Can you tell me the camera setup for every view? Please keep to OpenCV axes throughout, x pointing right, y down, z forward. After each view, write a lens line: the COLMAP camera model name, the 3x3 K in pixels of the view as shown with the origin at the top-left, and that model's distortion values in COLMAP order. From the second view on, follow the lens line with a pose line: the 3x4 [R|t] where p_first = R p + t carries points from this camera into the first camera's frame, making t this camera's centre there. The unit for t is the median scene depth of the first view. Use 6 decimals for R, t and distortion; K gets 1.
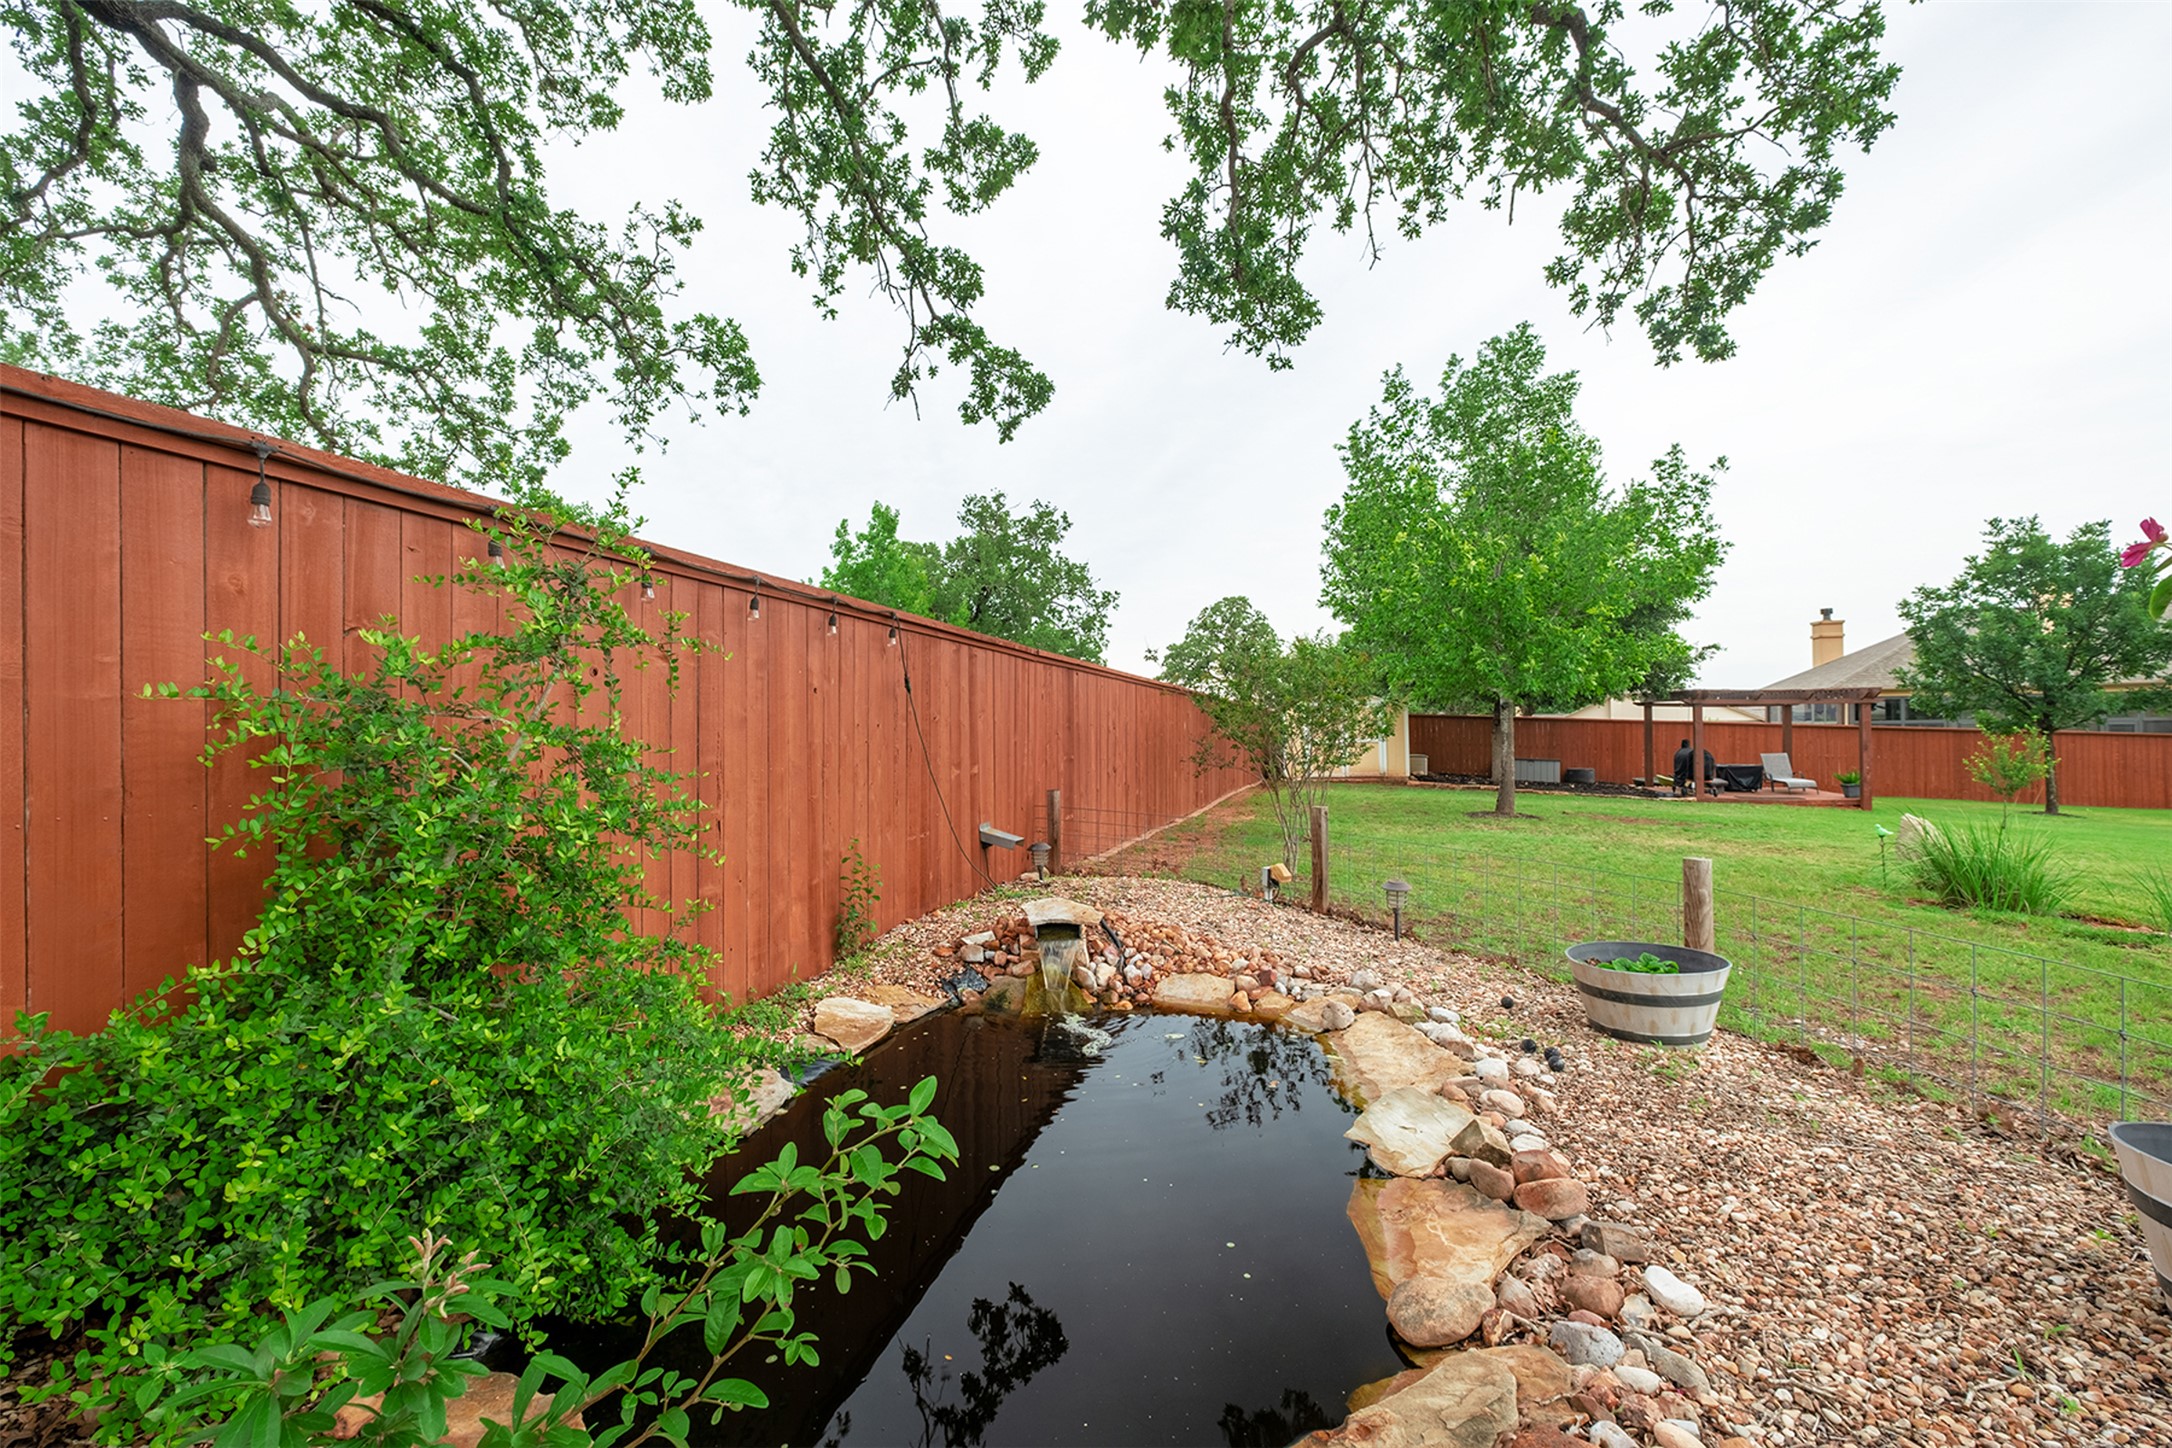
lens RADIAL K [[937.3, 0, 1083.8], [0, 937.3, 728.1], [0, 0, 1]] dist [-0.013189, -0.000708]
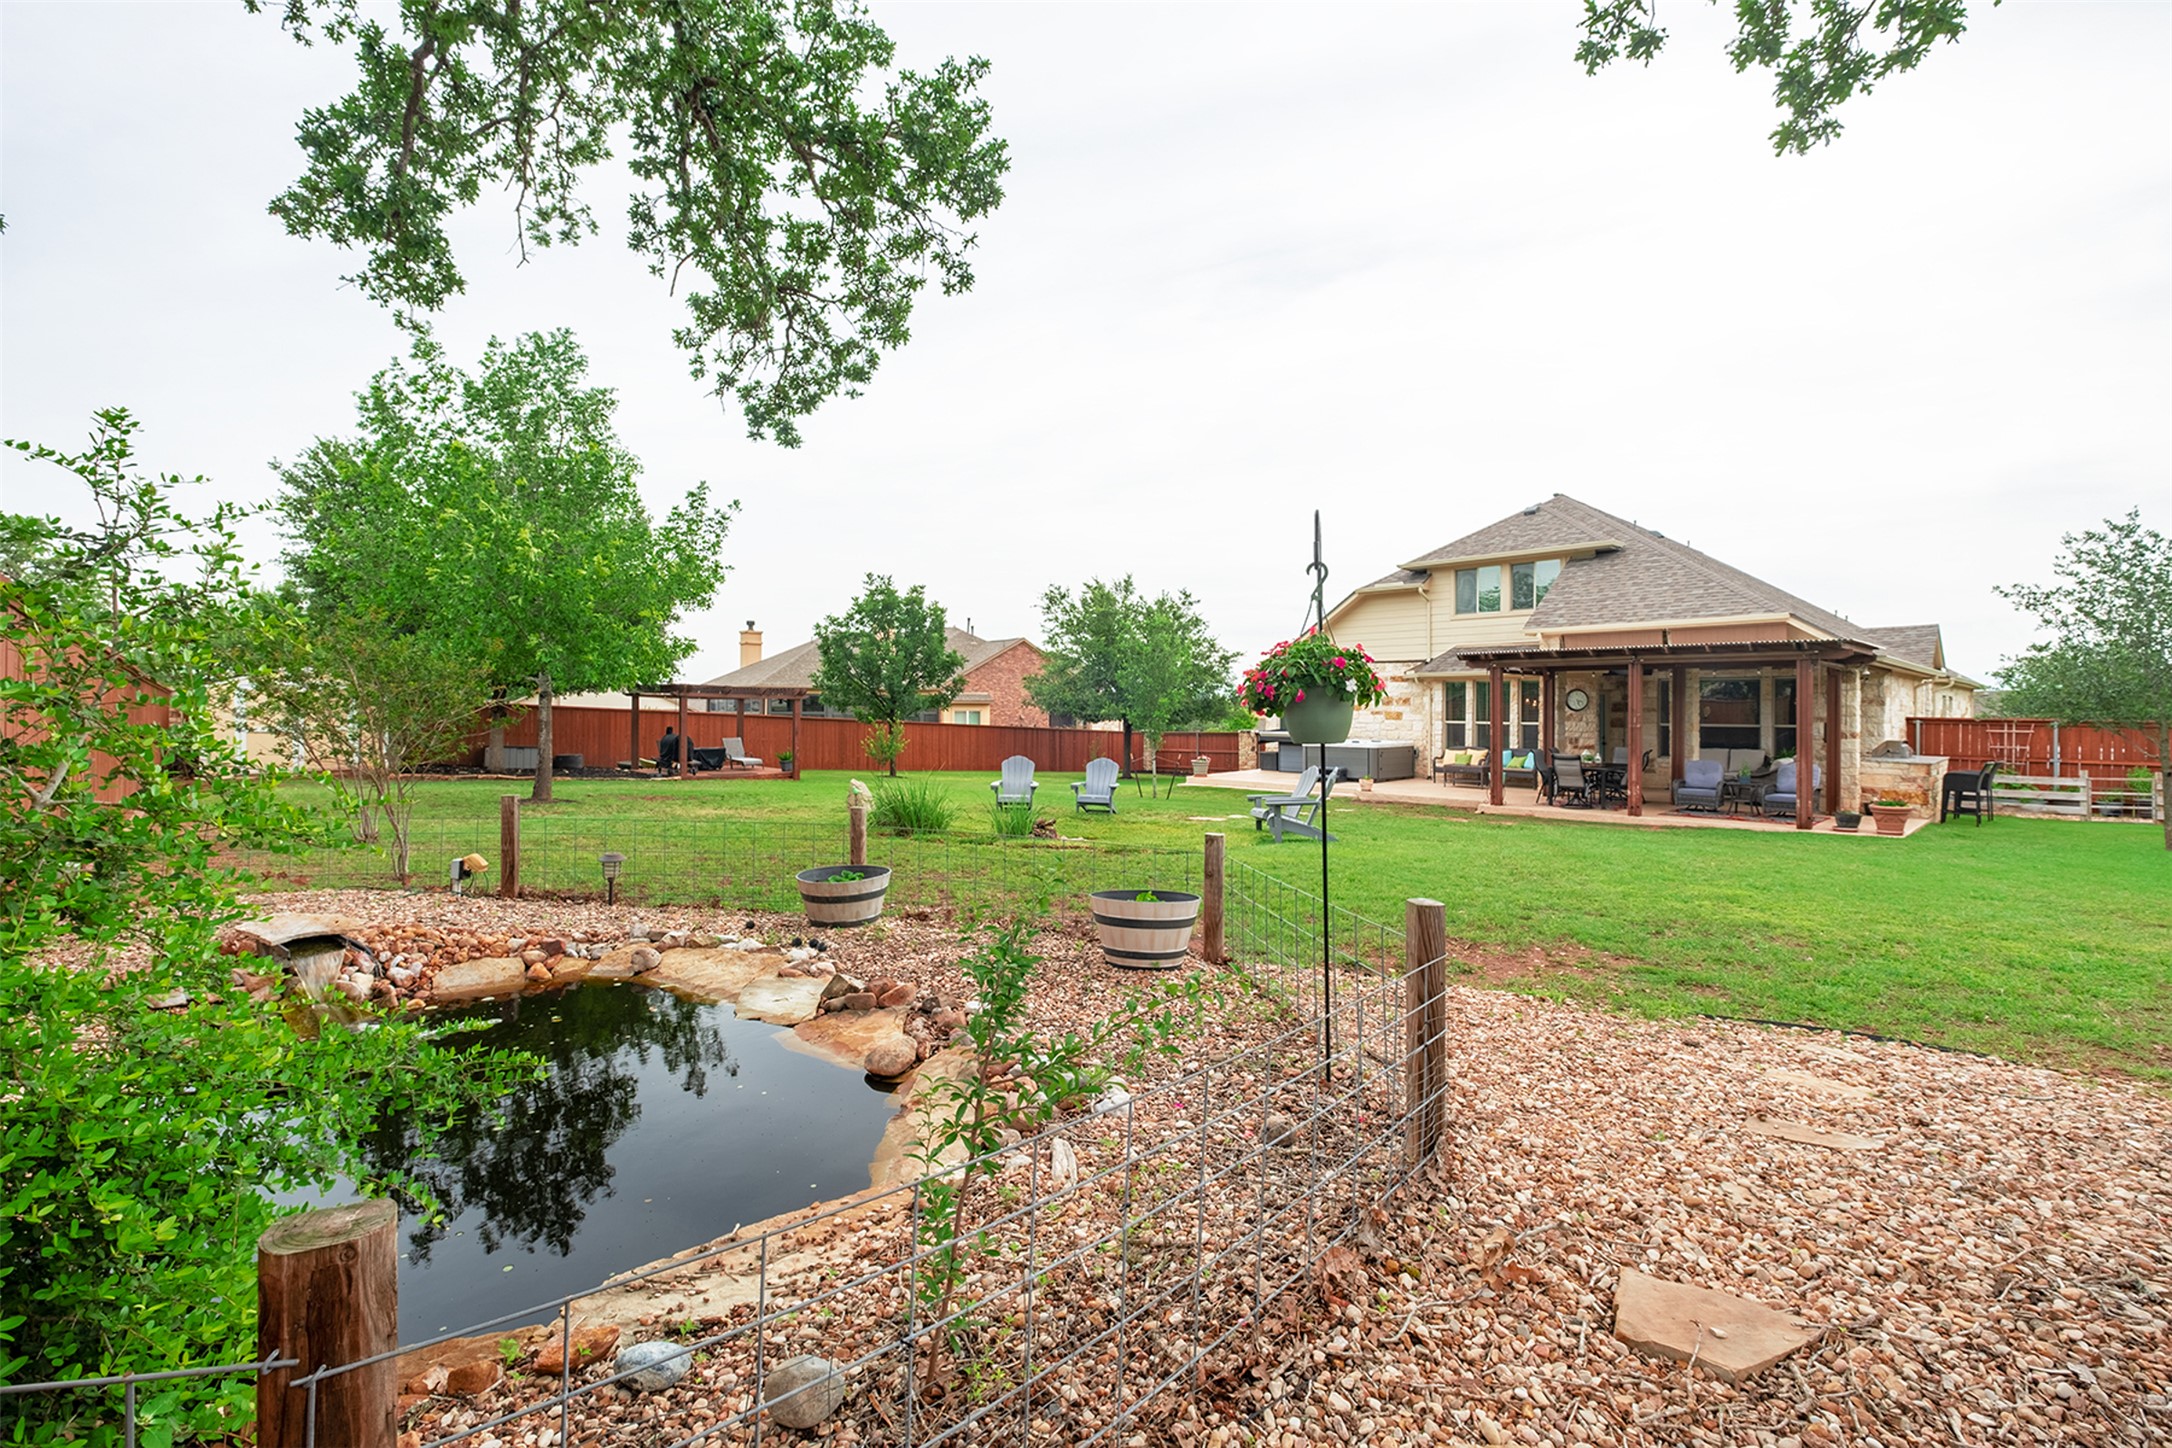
lens RADIAL K [[937.3, 0, 1089.2], [0, 937.3, 721.2], [0, 0, 1]] dist [-0.013189, -0.000708]
pose [[0.494524, 0.003876, 0.869155, -0.267914], [-0.010329, 0.999946, 0.001418, -0.004189], [-0.869103, -0.009679, 0.494537, -0.051522]]
